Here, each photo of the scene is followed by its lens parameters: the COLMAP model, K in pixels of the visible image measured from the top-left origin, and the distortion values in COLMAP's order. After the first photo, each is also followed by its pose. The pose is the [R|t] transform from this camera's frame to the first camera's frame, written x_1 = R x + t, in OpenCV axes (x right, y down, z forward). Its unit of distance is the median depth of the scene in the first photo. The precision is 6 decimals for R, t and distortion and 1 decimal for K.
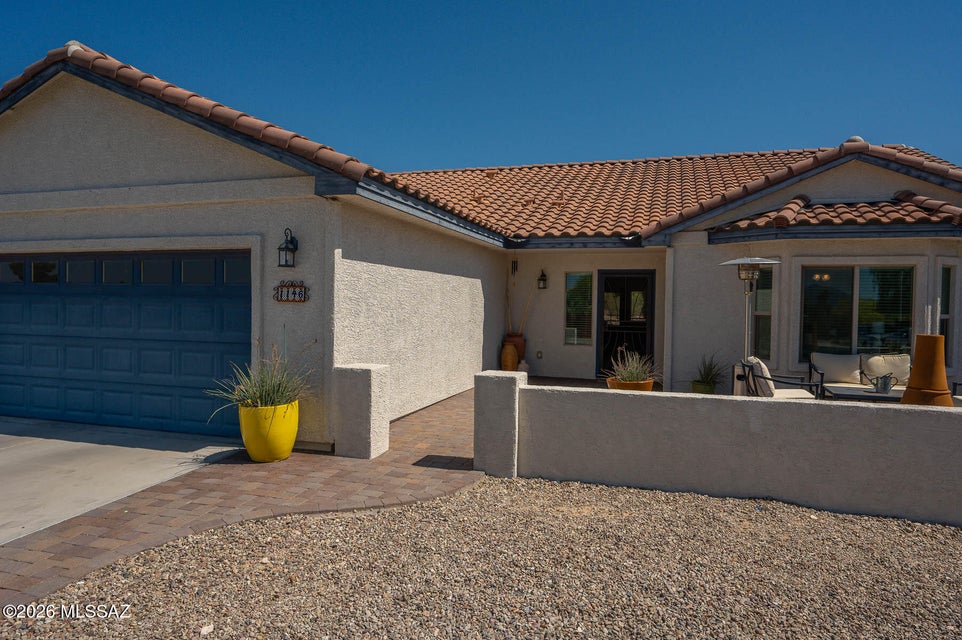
lens RADIAL K [[575.3, 0, 485.3], [0, 575.3, 319.7], [0, 0, 1]] dist [-0.003886, 0.000362]
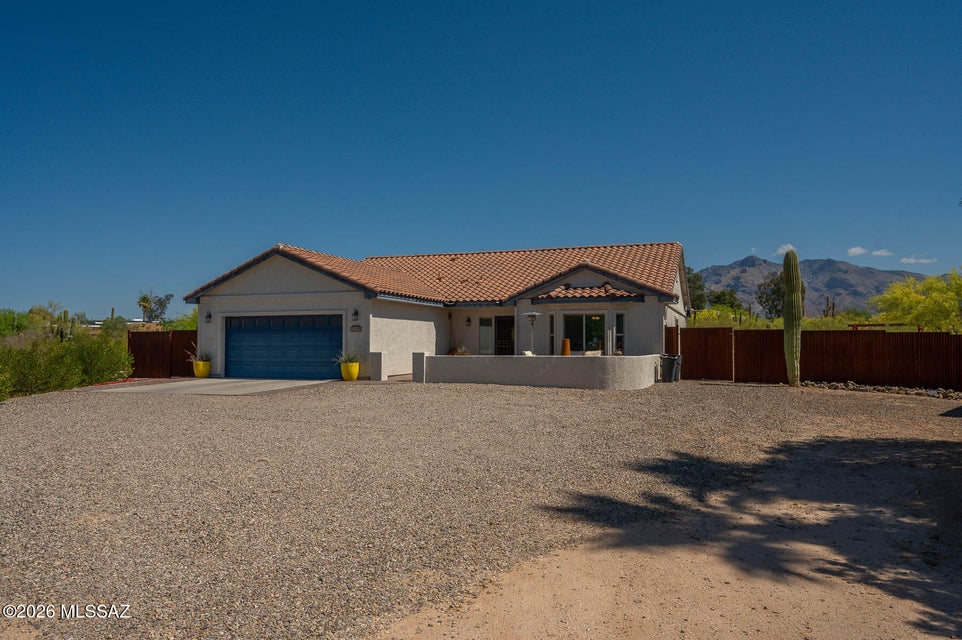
lens RADIAL K [[680.3, 0, 479.2], [0, 680.3, 320.5], [0, 0, 1]] dist [0.003986, 0.000074]
pose [[0.997872, -0.017249, -0.062886, 0.515067], [0.013107, 0.997754, -0.065688, 0.148004], [0.063877, 0.064724, 0.995857, -2.417708]]
